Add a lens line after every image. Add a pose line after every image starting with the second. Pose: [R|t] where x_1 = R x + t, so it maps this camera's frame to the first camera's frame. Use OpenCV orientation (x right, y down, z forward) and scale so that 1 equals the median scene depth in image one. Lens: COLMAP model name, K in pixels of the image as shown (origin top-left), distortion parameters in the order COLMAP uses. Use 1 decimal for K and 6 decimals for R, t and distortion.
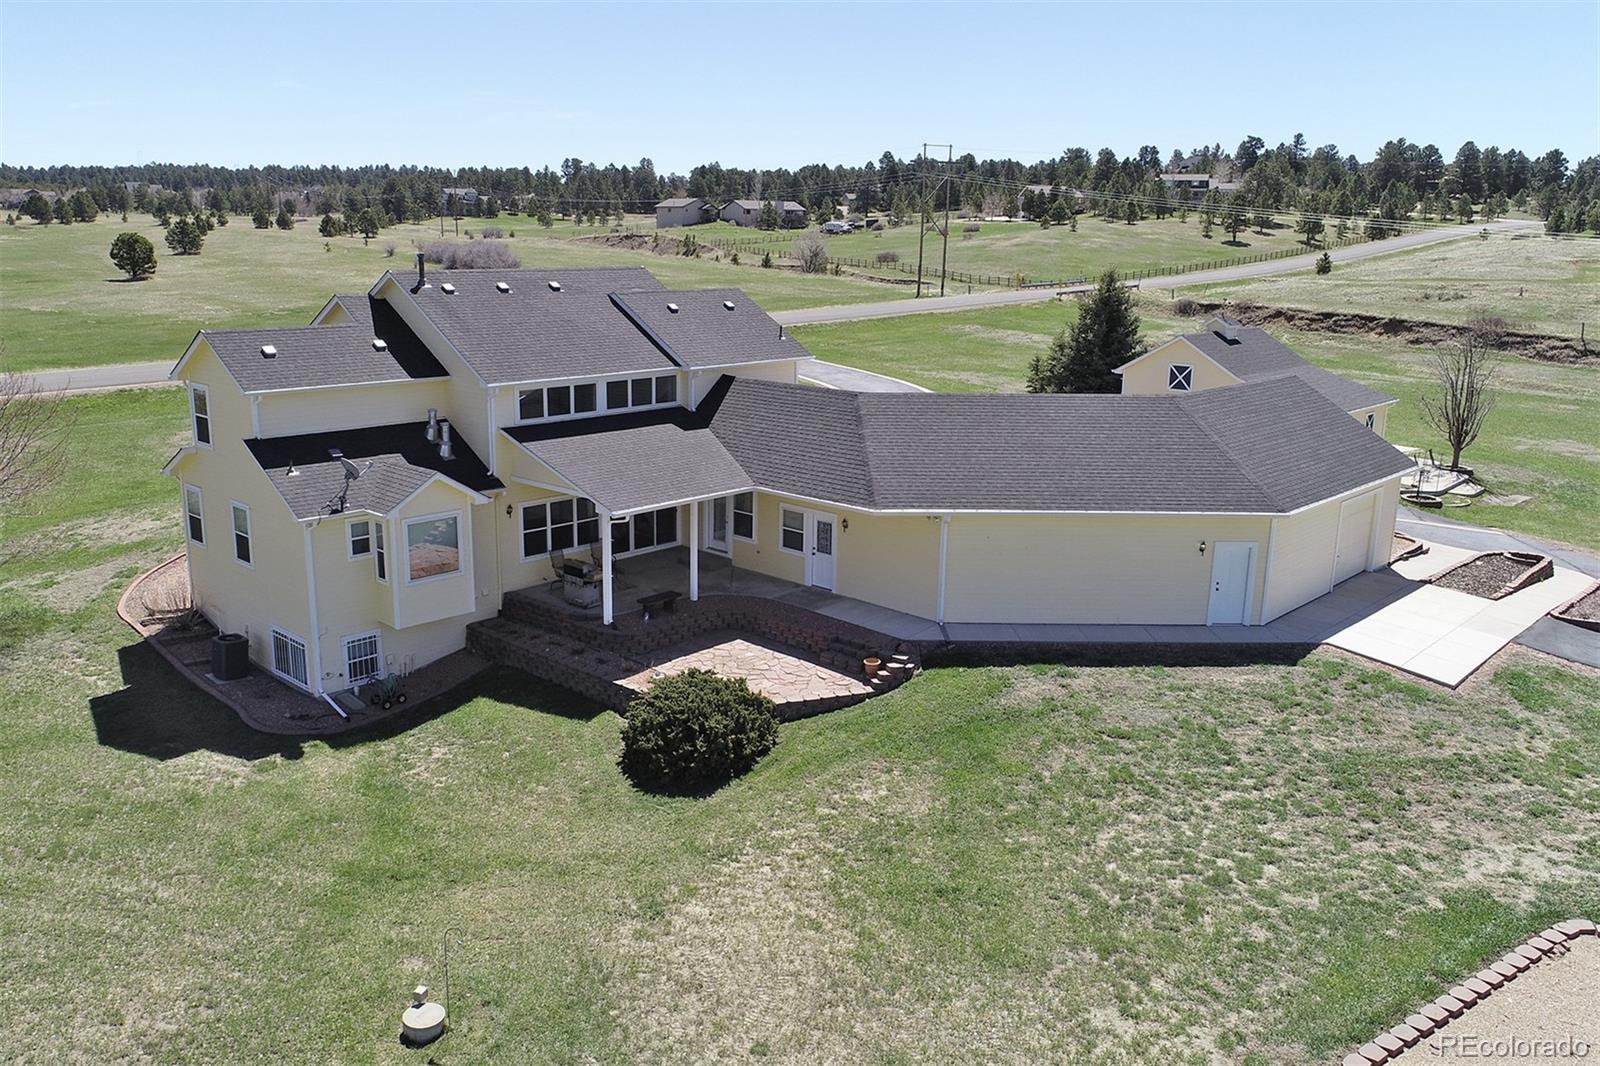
lens RADIAL K [[1265.2, 0, 781.7], [0, 1265.2, 569.4], [0, 0, 1]] dist [0.005055, -0.010138]
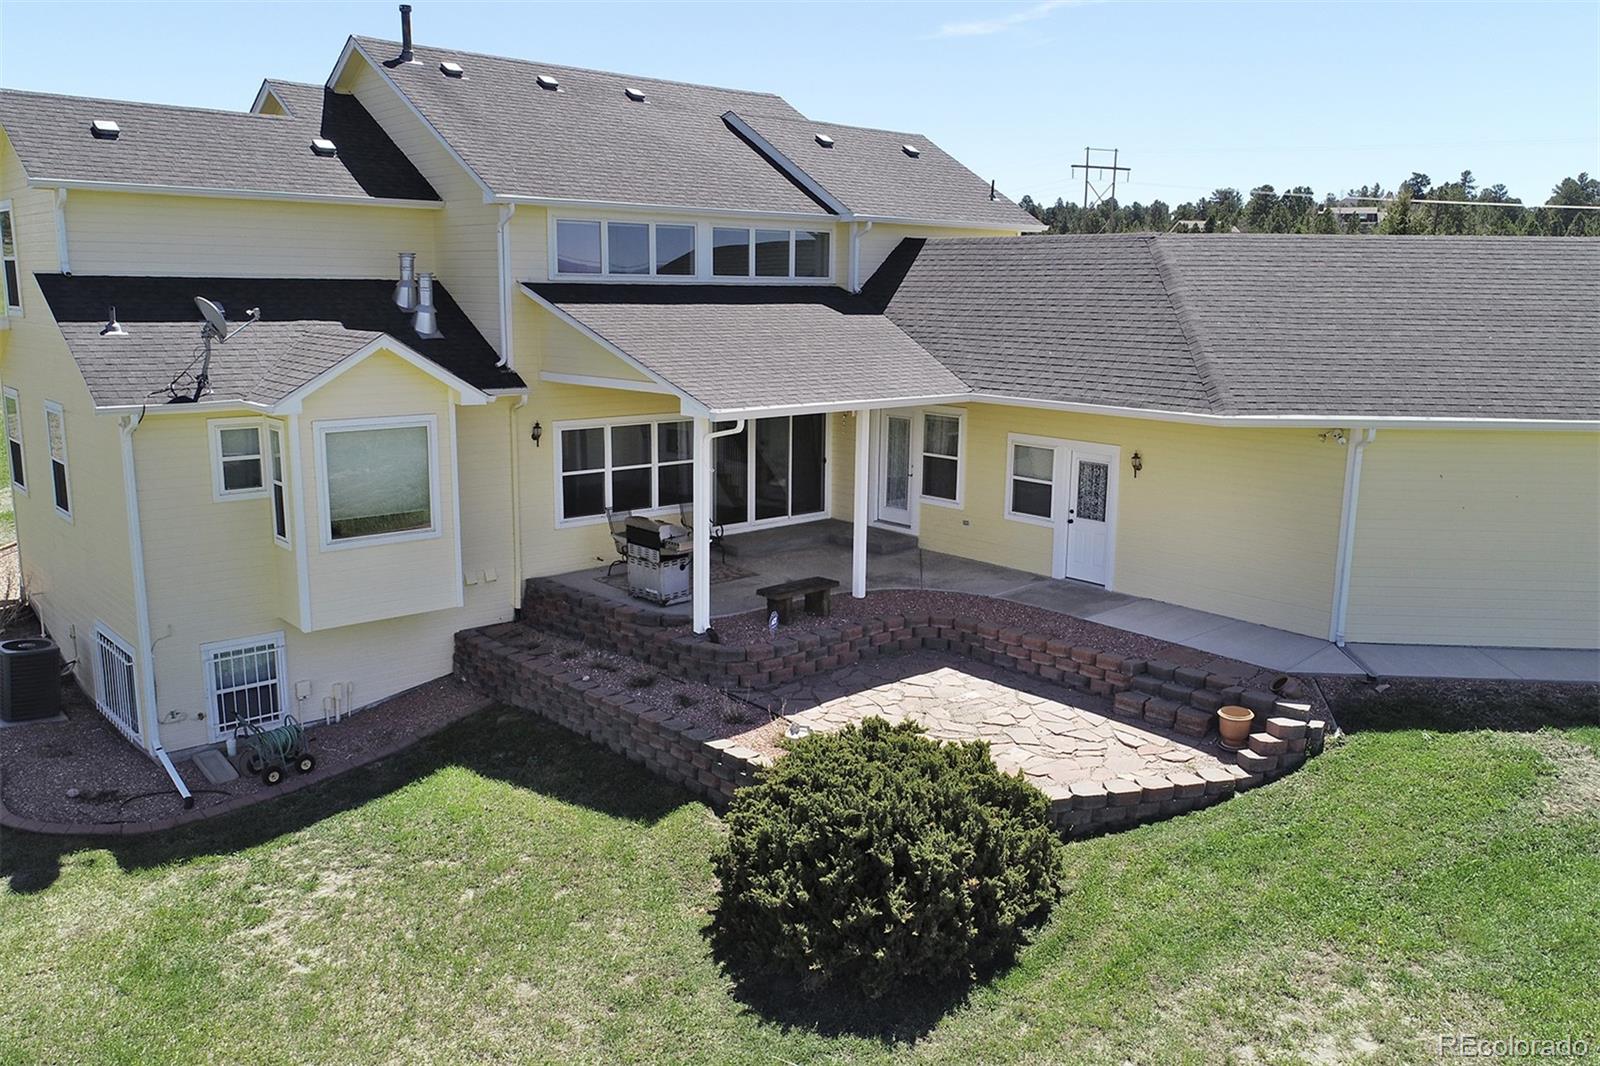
lens RADIAL K [[1265.2, 0, 799.2], [0, 1265.2, 569.9], [0, 0, 1]] dist [0.005055, -0.010138]
pose [[0.996203, 0.012965, -0.086088, -0.051570], [-0.016719, 0.998934, -0.043038, 0.039733], [0.085438, 0.044313, 0.995358, 0.479656]]
